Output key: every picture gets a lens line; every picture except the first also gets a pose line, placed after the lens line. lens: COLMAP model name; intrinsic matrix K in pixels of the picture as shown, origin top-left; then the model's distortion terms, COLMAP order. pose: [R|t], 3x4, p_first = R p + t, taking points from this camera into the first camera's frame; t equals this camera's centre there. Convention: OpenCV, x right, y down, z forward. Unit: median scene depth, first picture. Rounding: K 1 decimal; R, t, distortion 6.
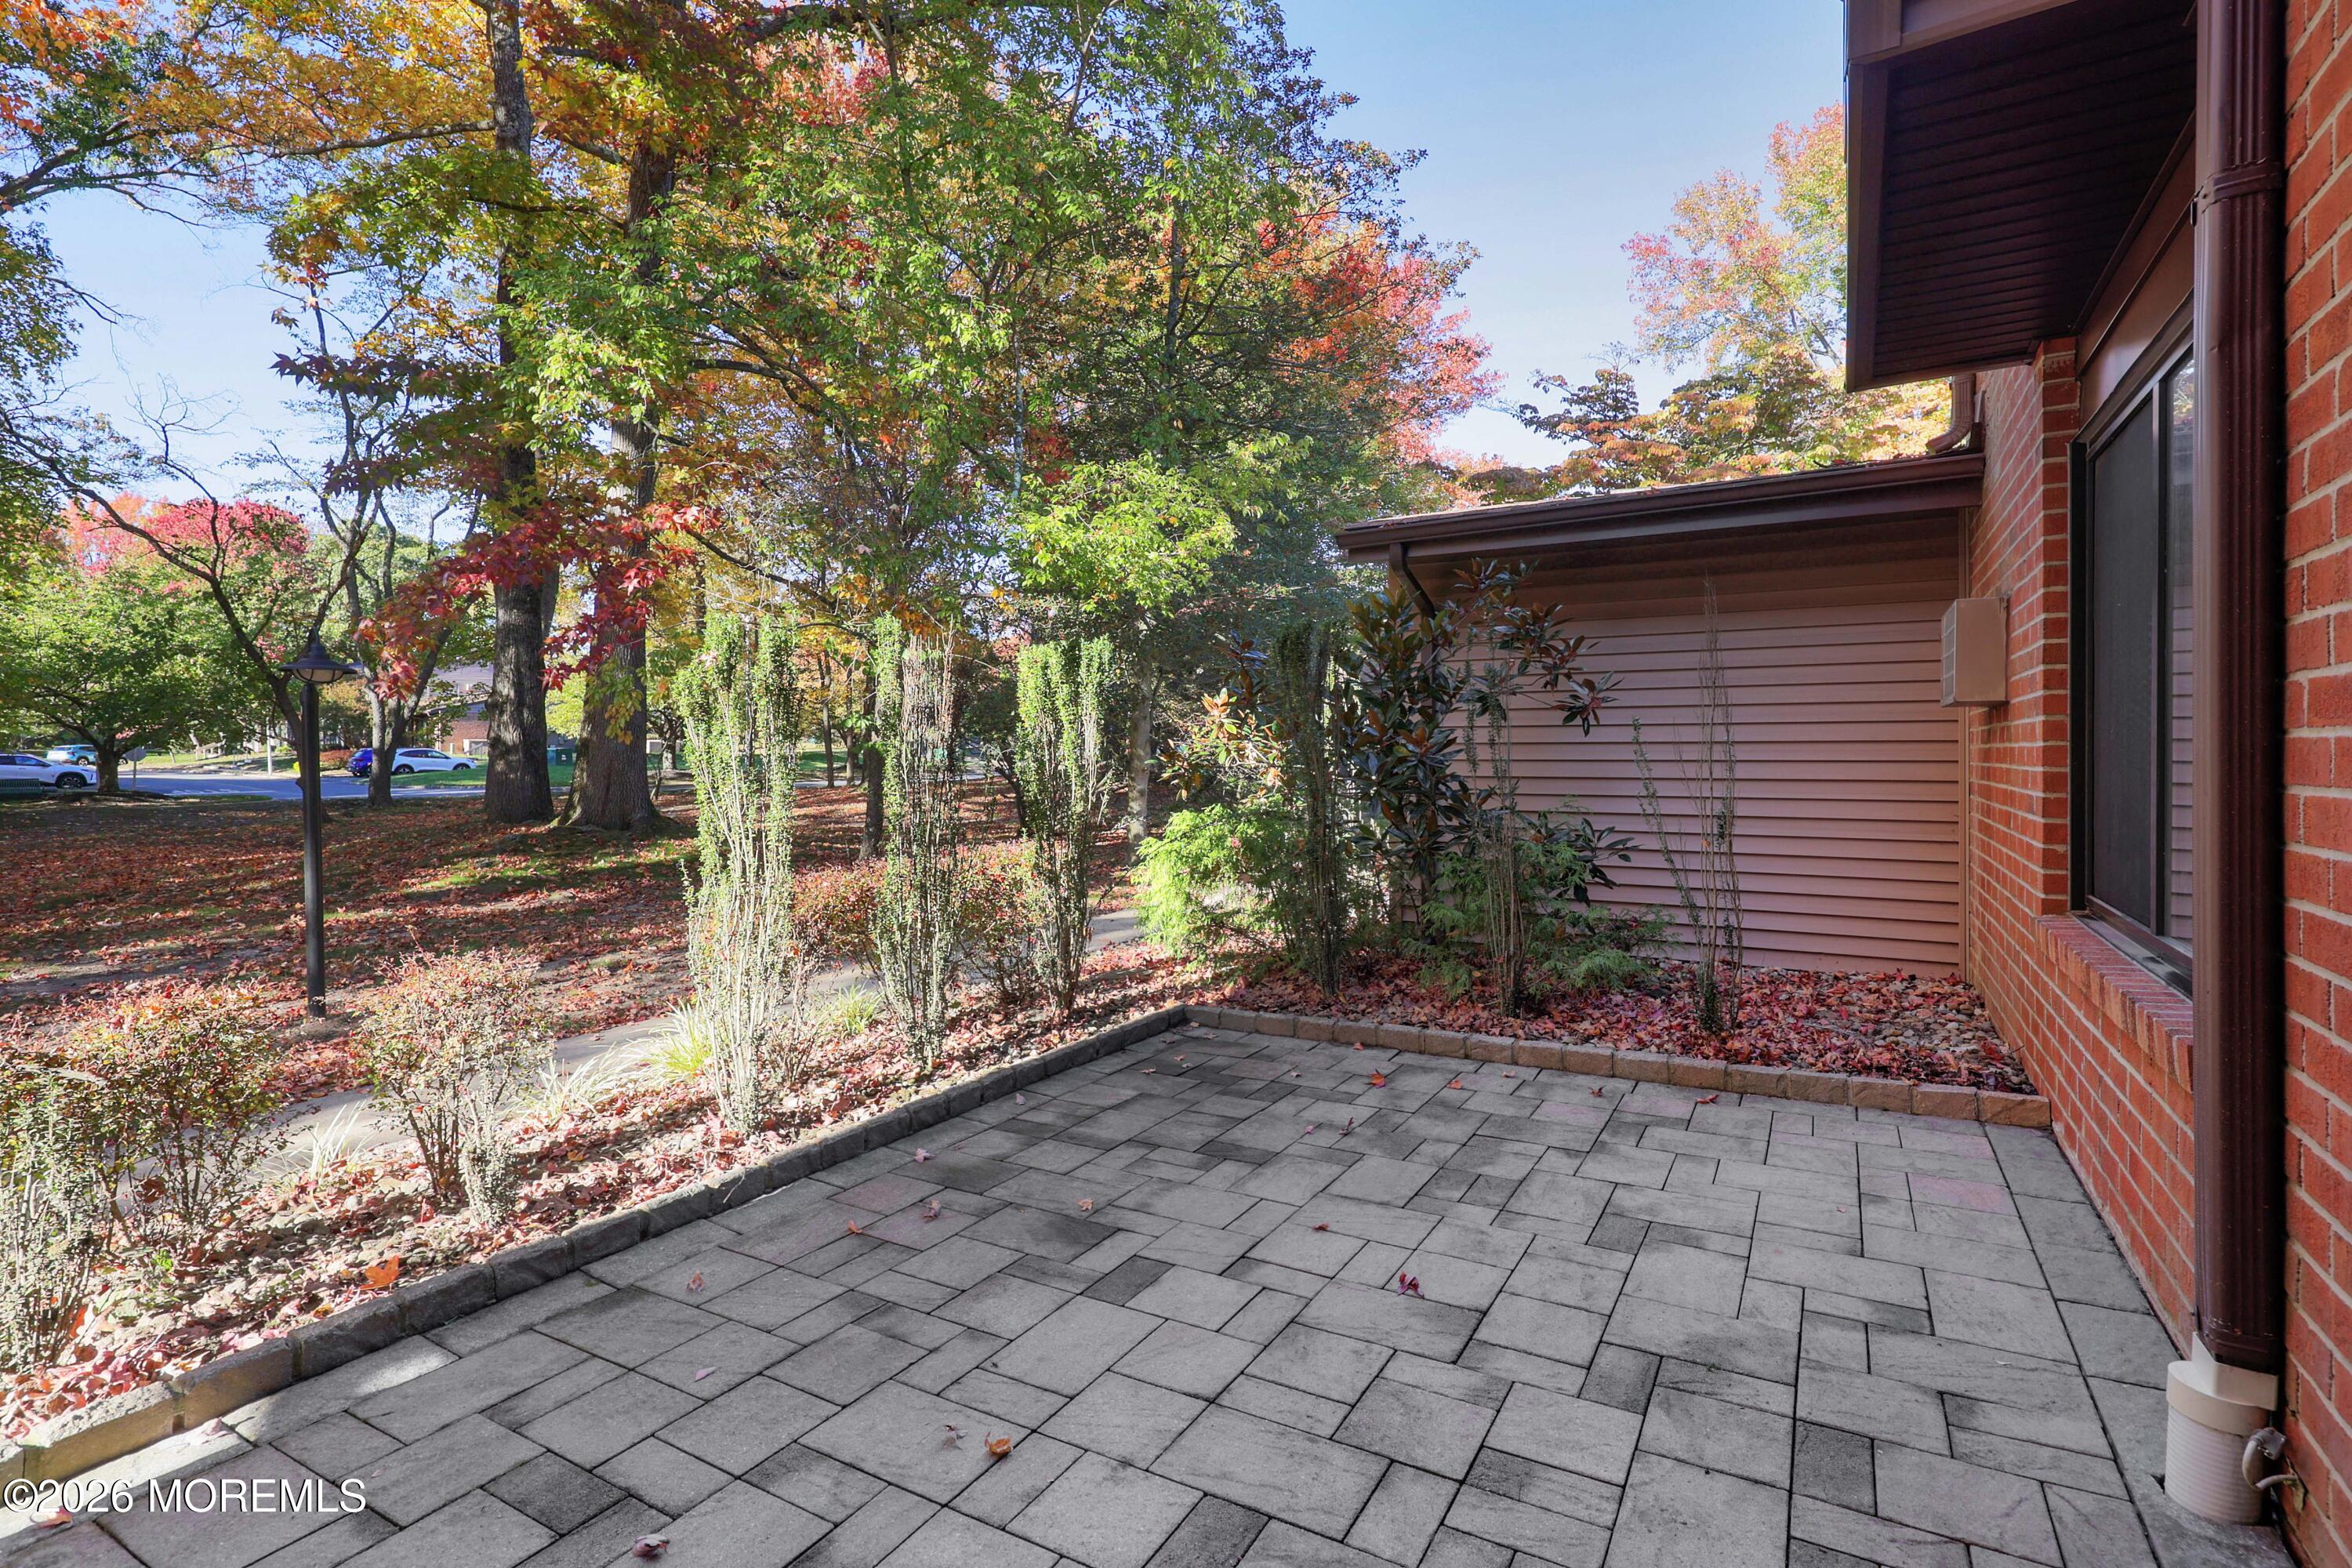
lens RADIAL K [[1089.6, 0, 1176.0], [0, 1089.6, 784.0], [0, 0, 1]] dist [-0.000553, -0.000485]
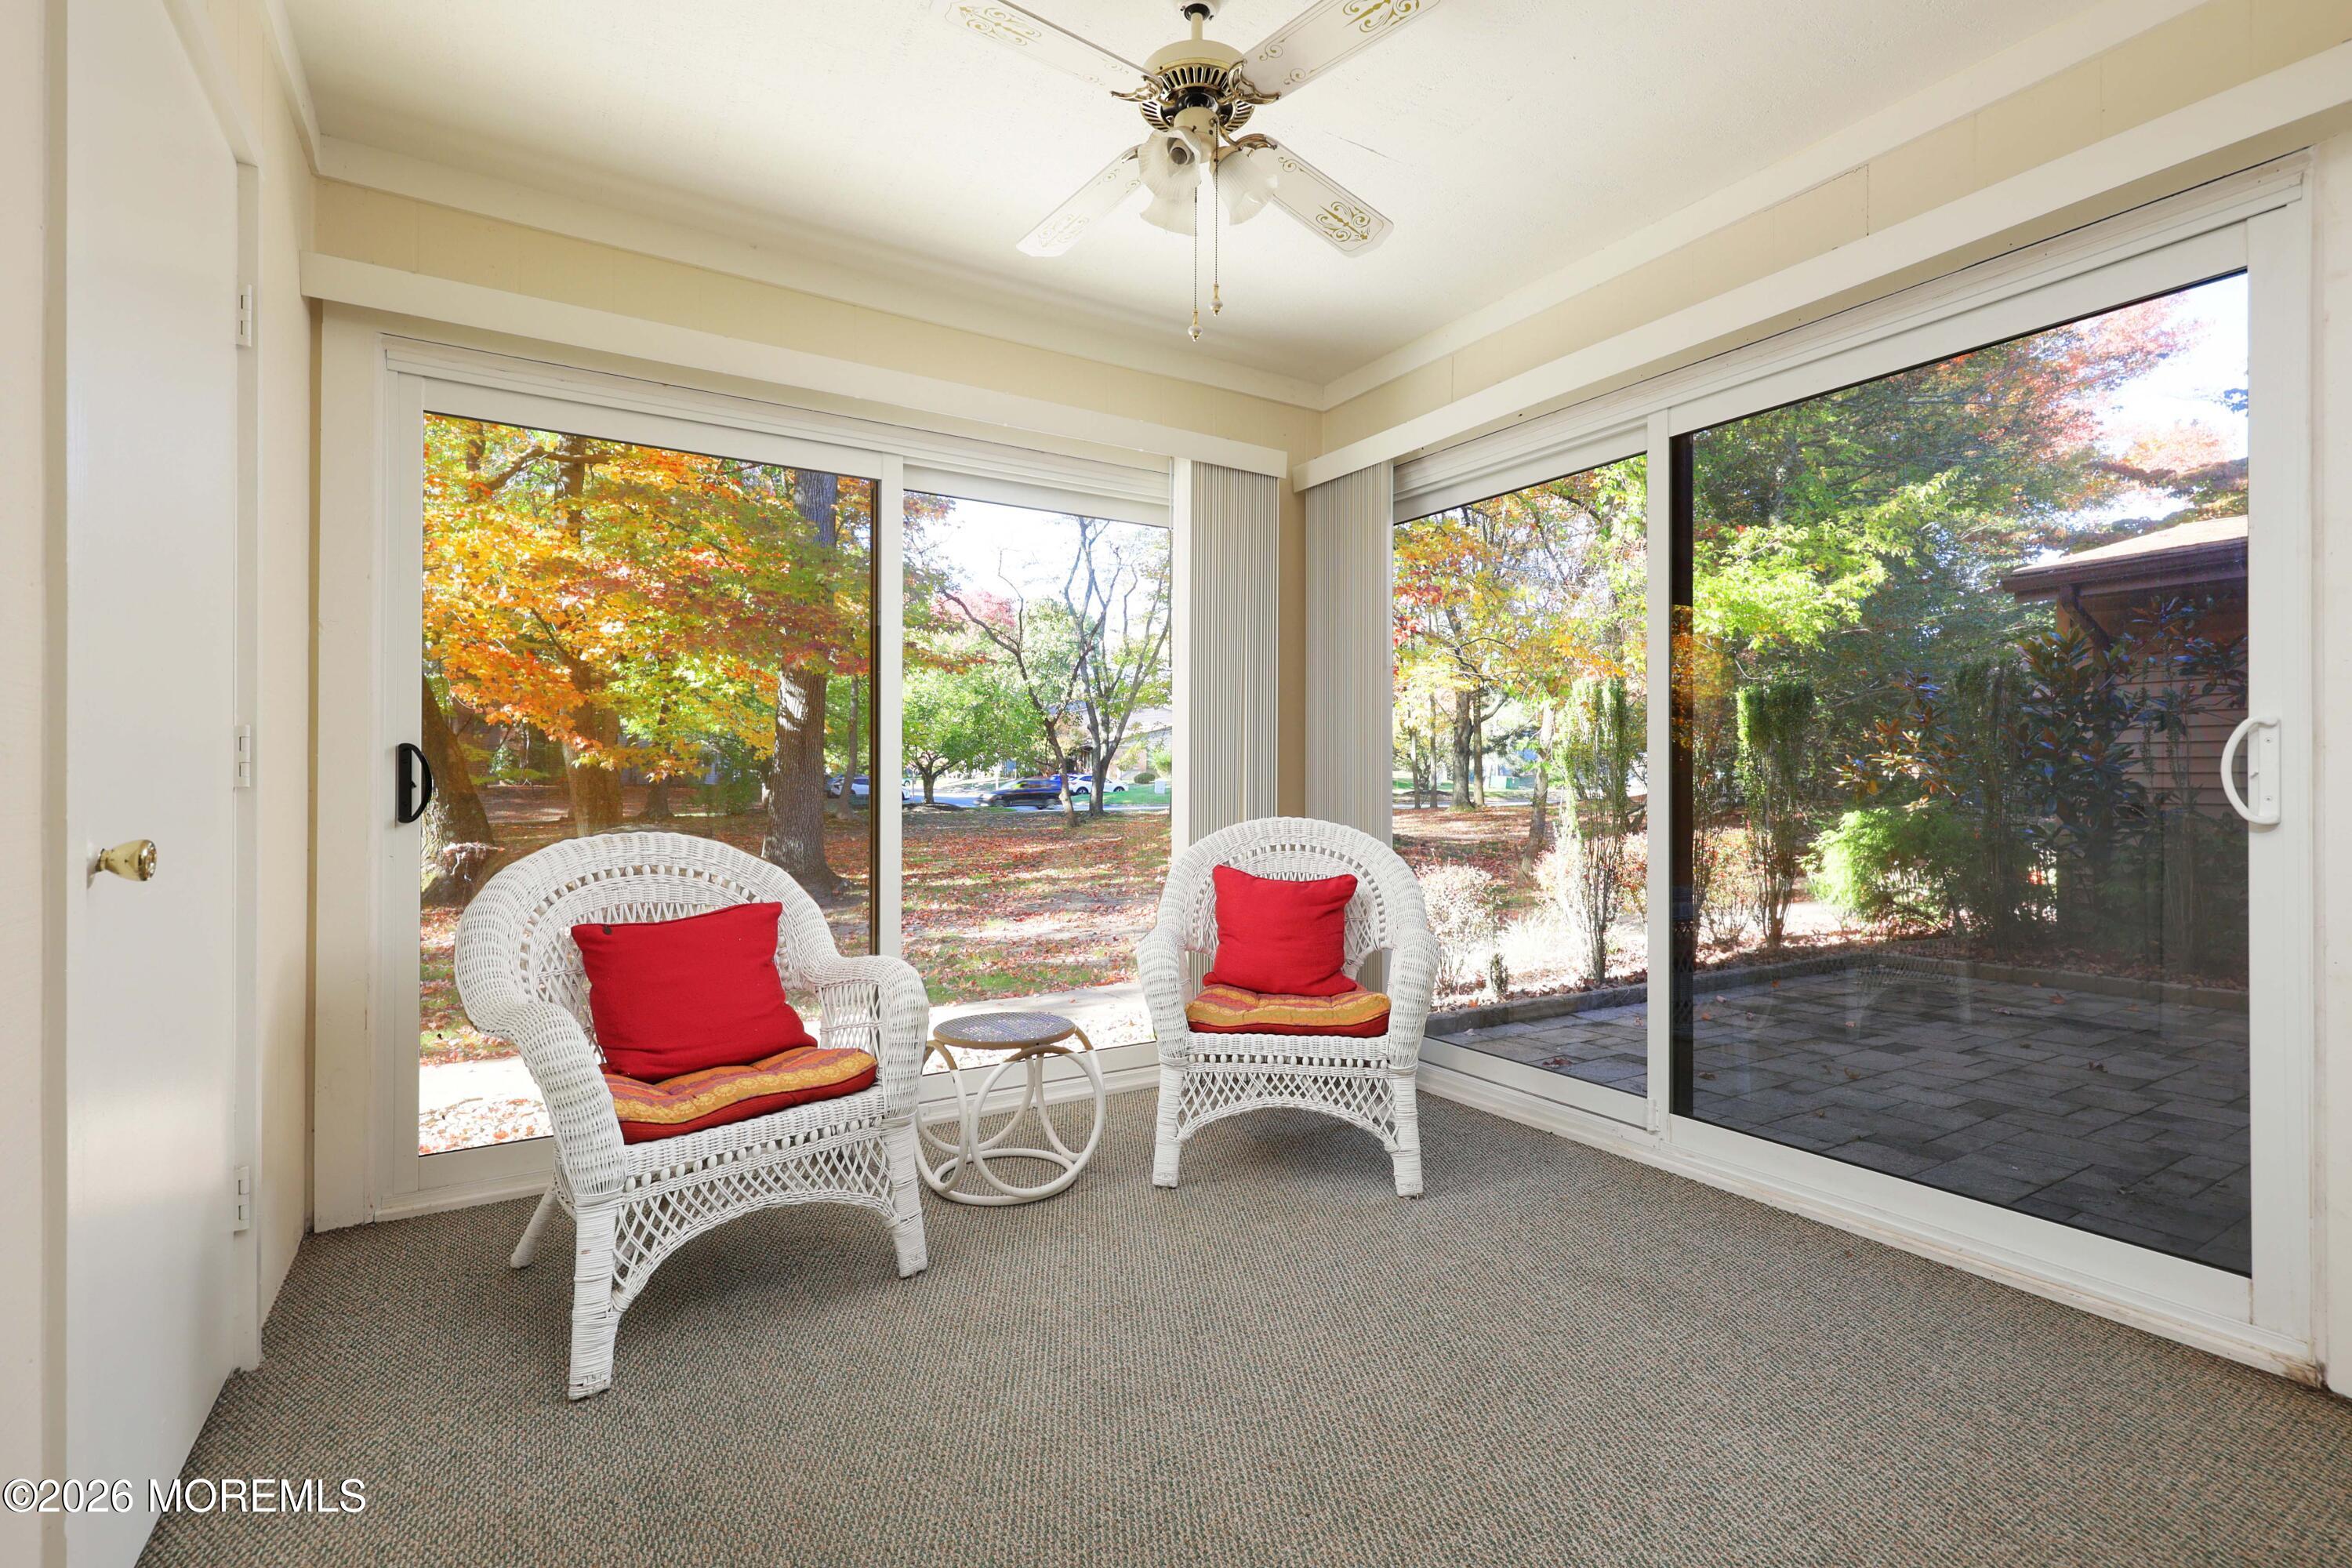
lens RADIAL K [[1089.6, 0, 1176.0], [0, 1089.6, 784.0], [0, 0, 1]] dist [-0.000553, -0.000485]
pose [[0.890926, 0.005944, -0.454111, -0.132496], [-0.014544, 0.999775, -0.015447, 0.027738], [0.453916, 0.020367, 0.890811, -0.528737]]
